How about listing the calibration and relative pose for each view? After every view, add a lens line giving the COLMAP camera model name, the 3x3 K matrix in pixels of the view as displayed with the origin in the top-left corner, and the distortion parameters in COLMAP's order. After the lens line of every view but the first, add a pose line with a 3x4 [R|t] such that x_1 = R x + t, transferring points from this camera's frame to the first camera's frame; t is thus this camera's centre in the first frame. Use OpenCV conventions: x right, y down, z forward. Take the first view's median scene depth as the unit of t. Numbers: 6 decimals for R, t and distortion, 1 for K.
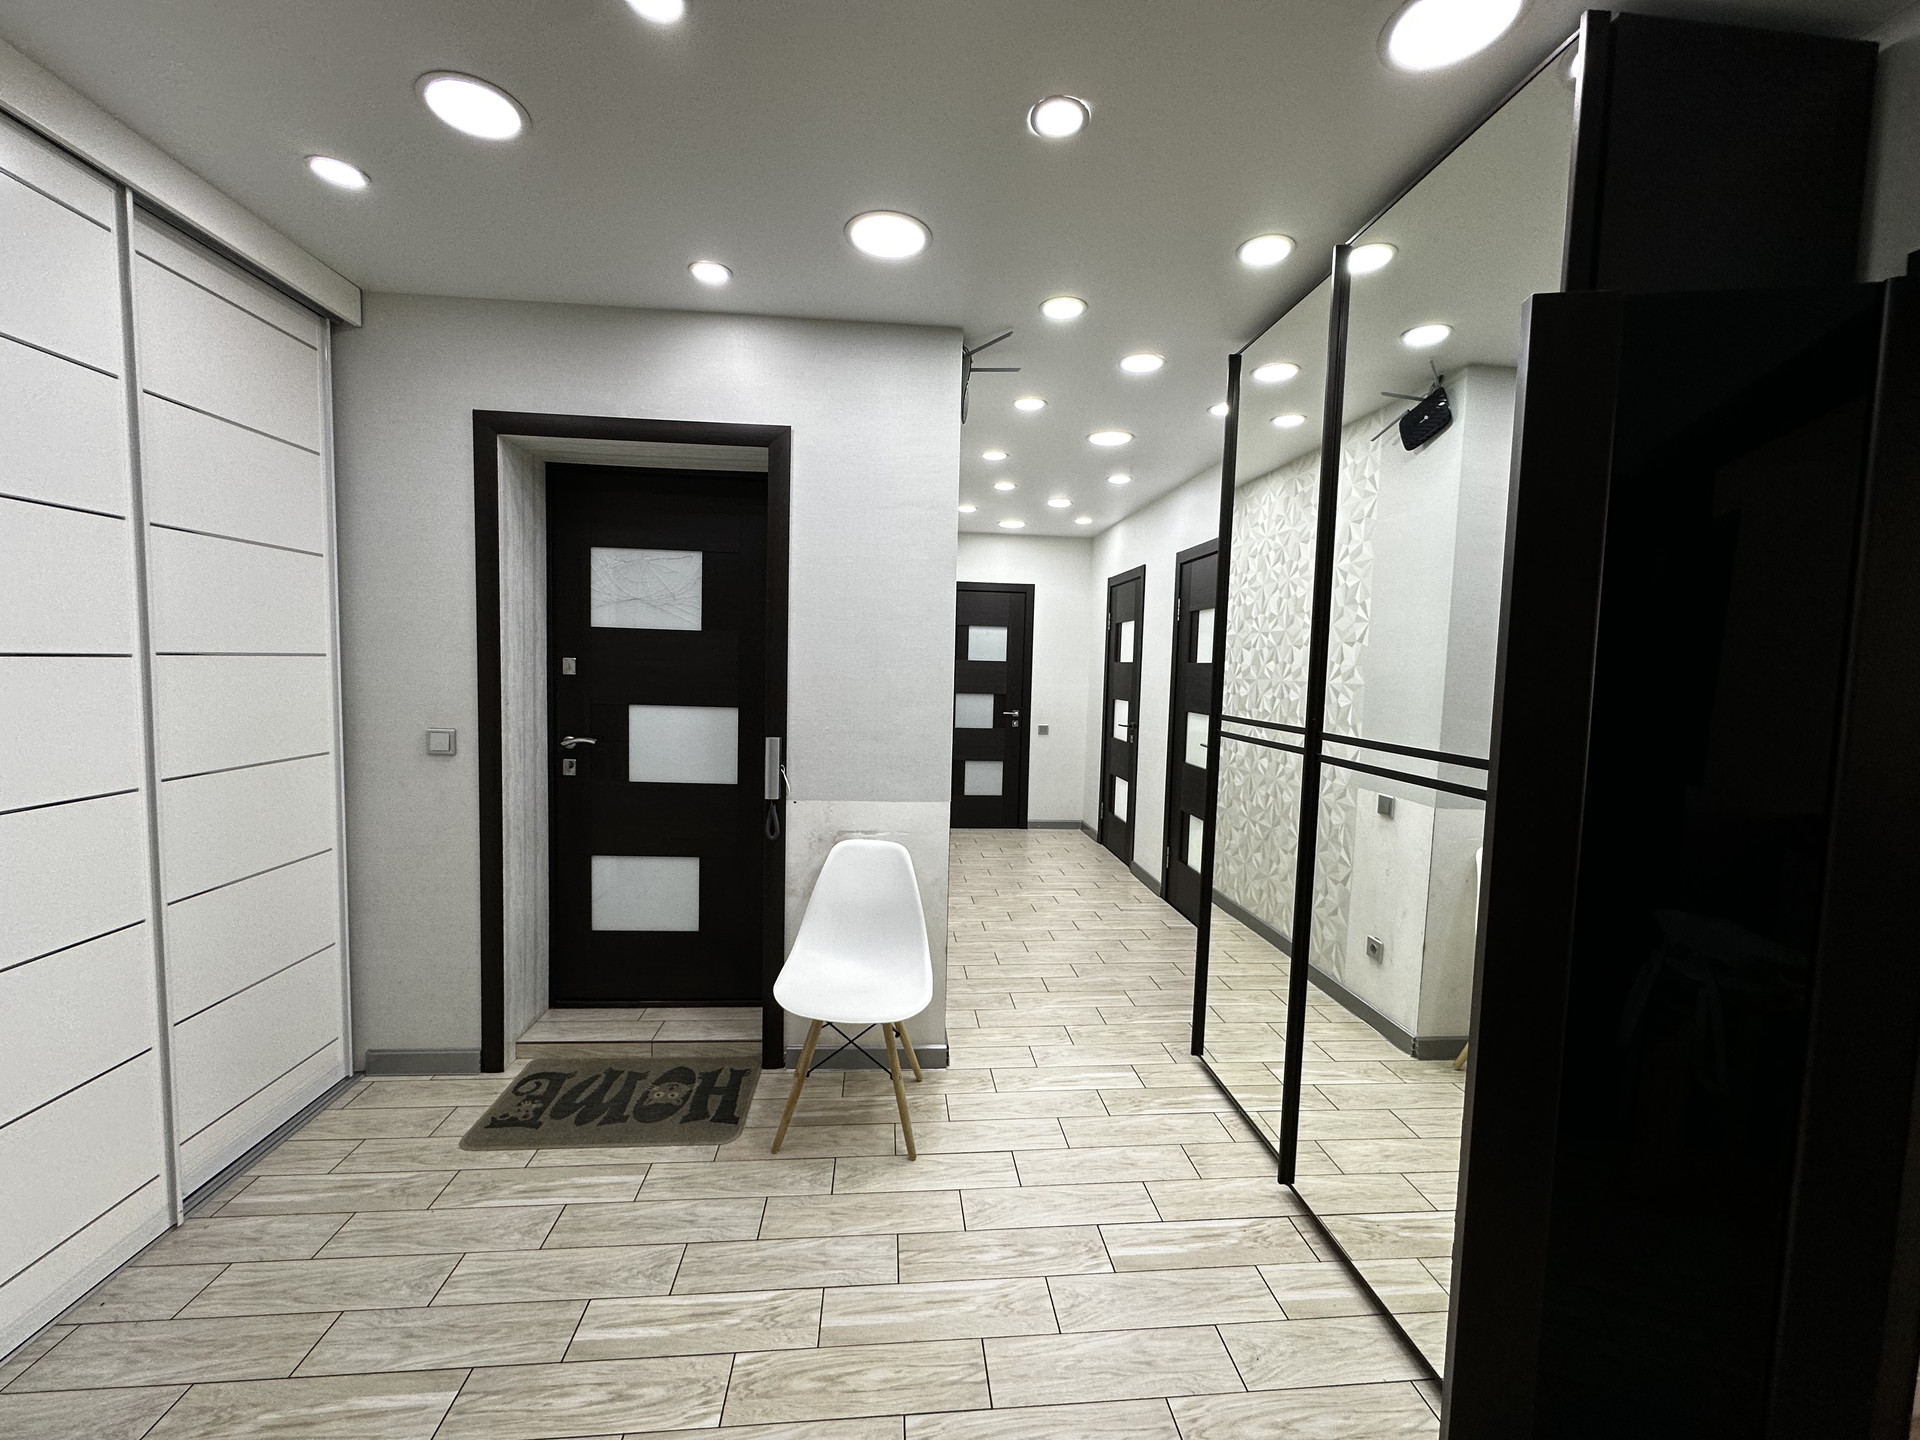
lens RADIAL K [[767.8, 0, 958.9], [0, 767.8, 718.4], [0, 0, 1]] dist [-0.001407, 0.000148]
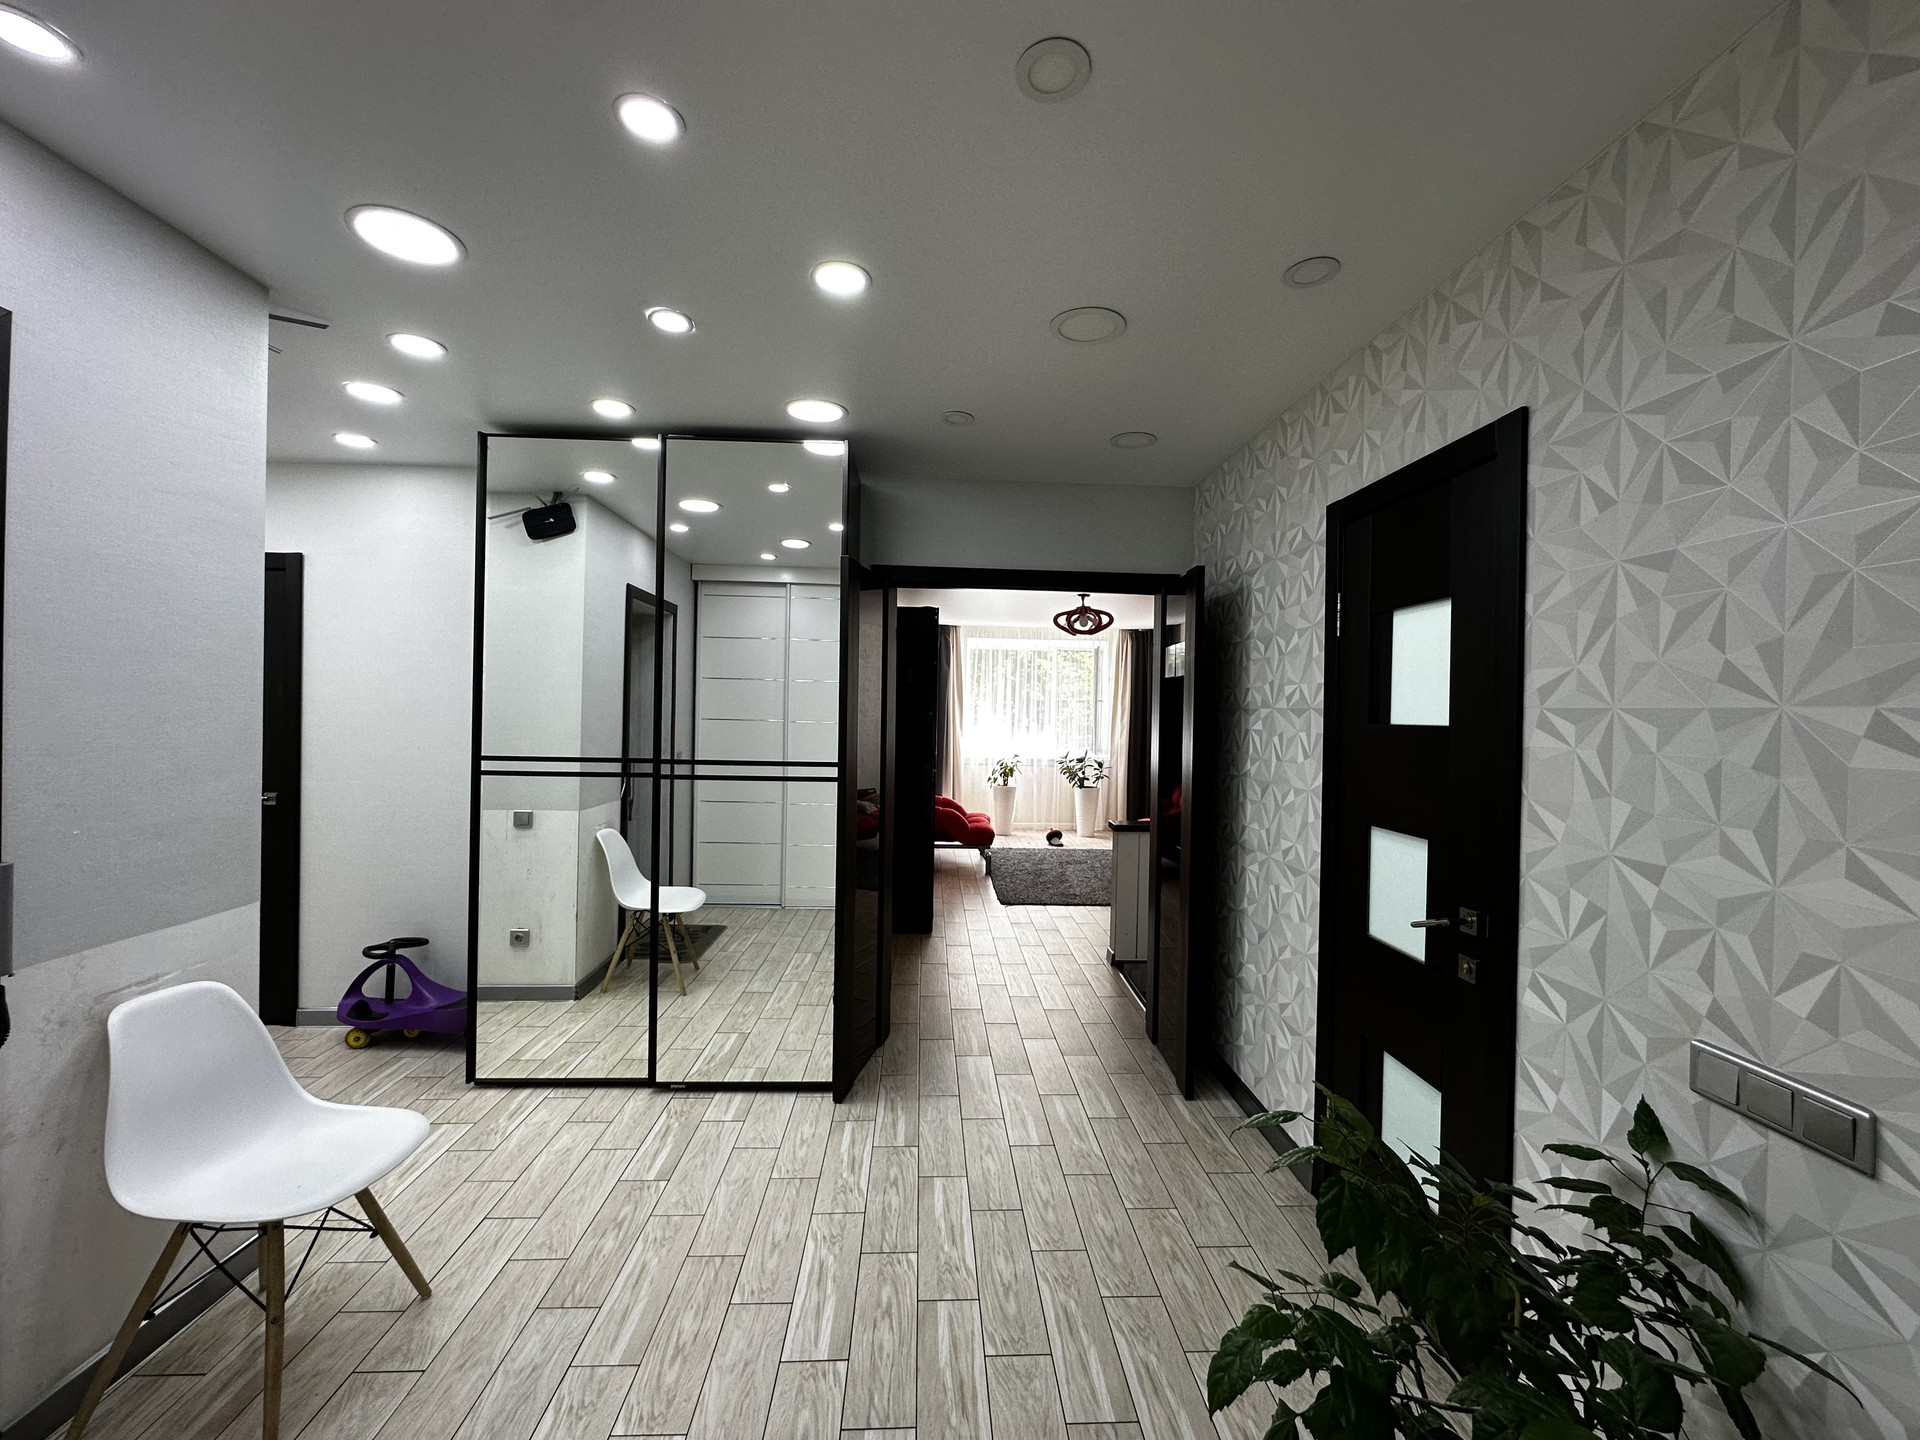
lens RADIAL K [[767.8, 0, 955.0], [0, 767.8, 717.8], [0, 0, 1]] dist [-0.001407, 0.000148]
pose [[0.049029, -0.033889, 0.998222, -0.788568], [0.050527, 0.998229, 0.031408, -0.065793], [-0.997519, 0.048898, 0.050654, 0.299462]]
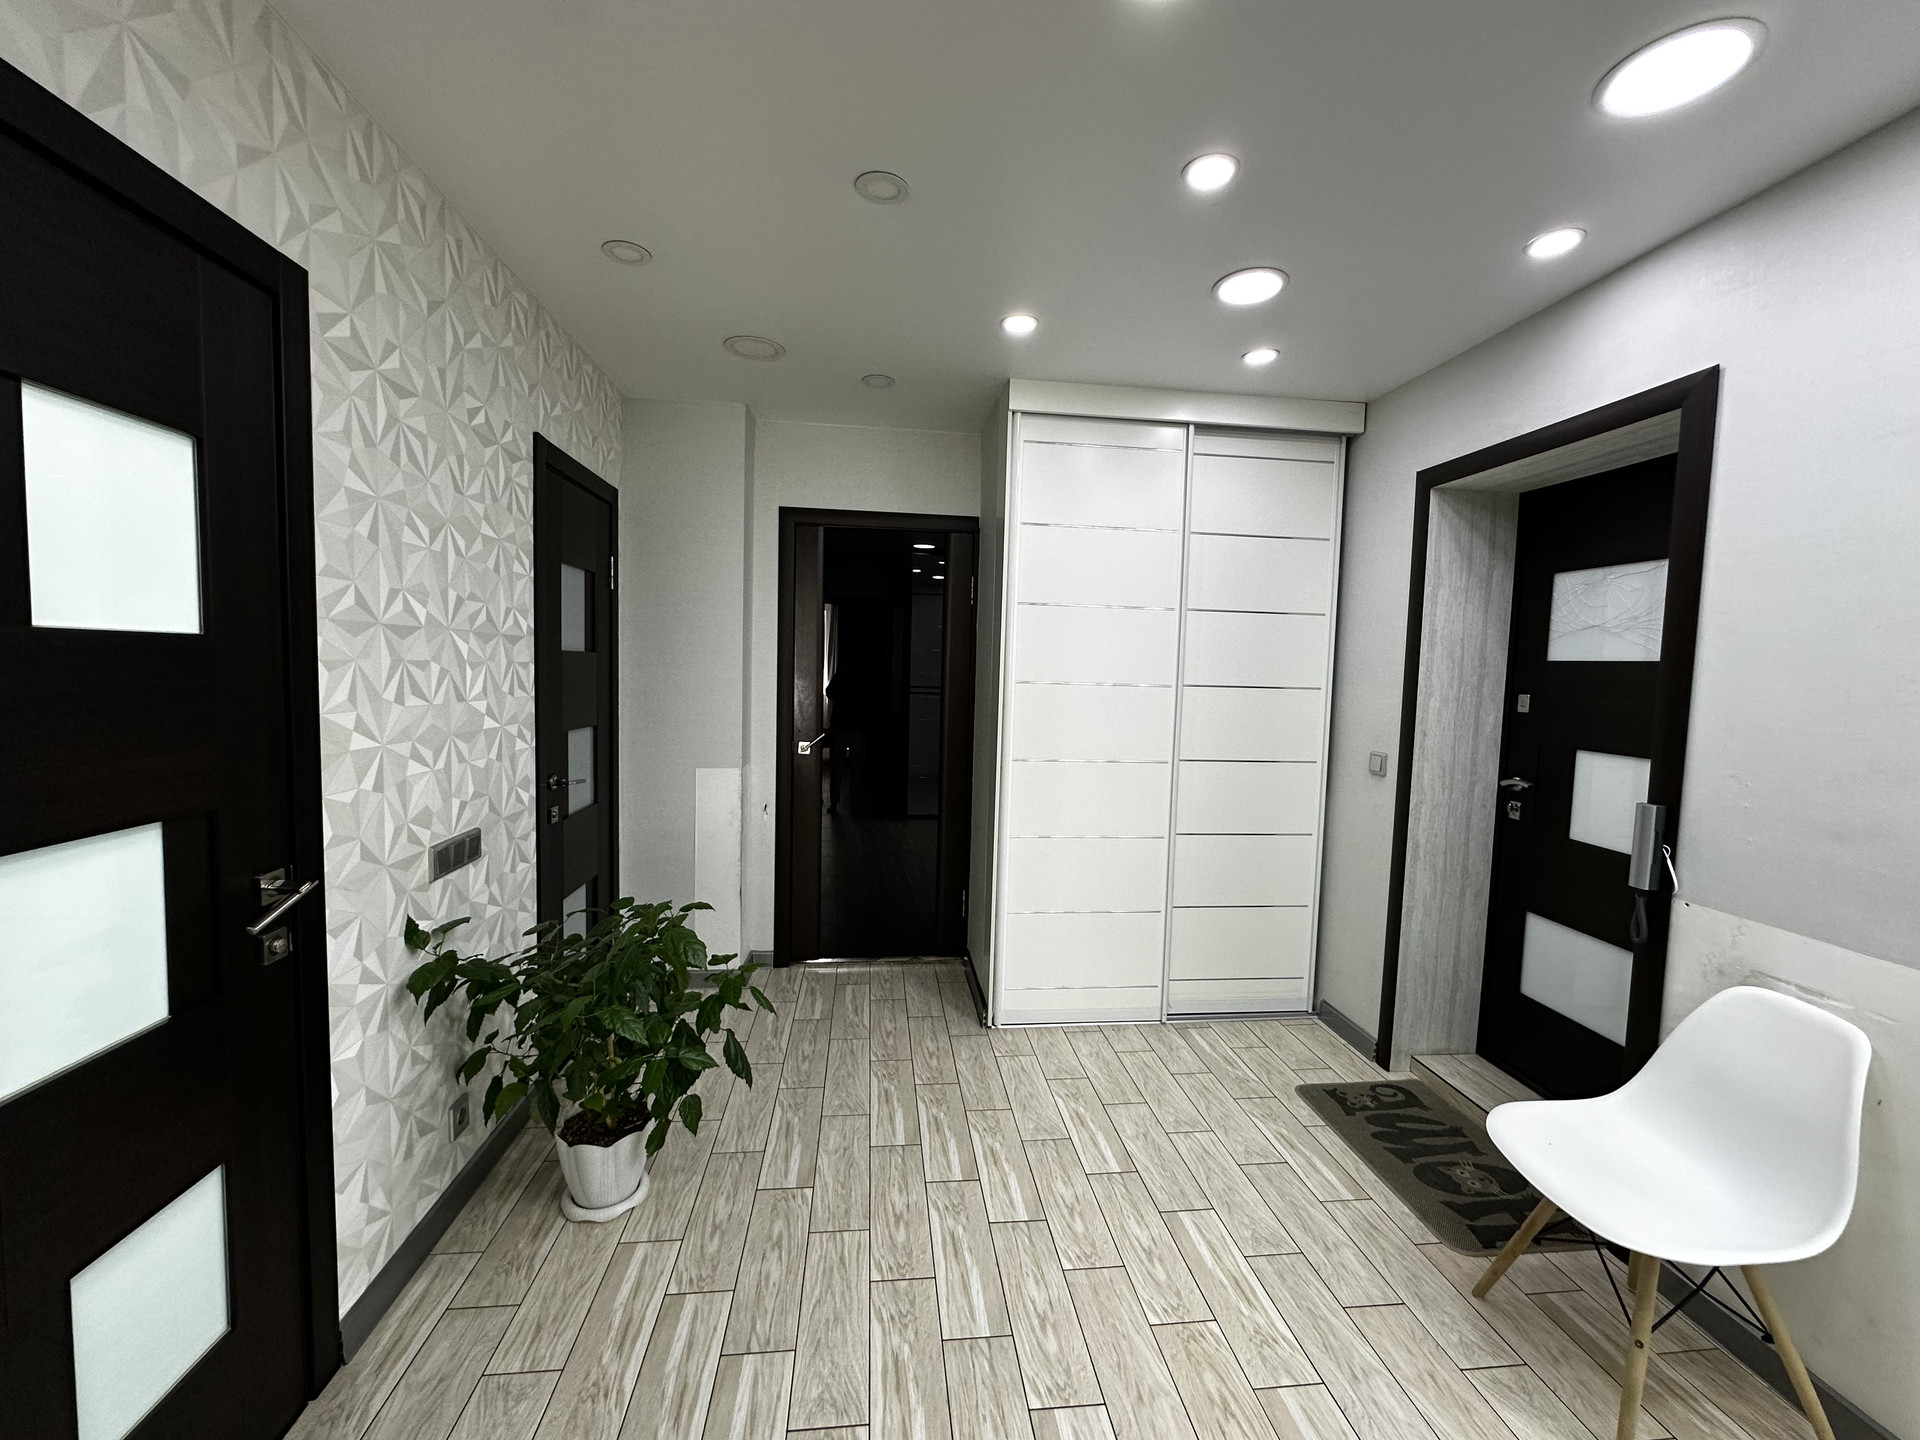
lens RADIAL K [[767.8, 0, 957.8], [0, 767.8, 719.6], [0, 0, 1]] dist [-0.001407, 0.000148]
pose [[0.022532, 0.043725, -0.998789, 0.490824], [-0.097387, 0.994388, 0.041336, -0.023156], [0.994991, 0.096338, 0.026663, 0.337174]]
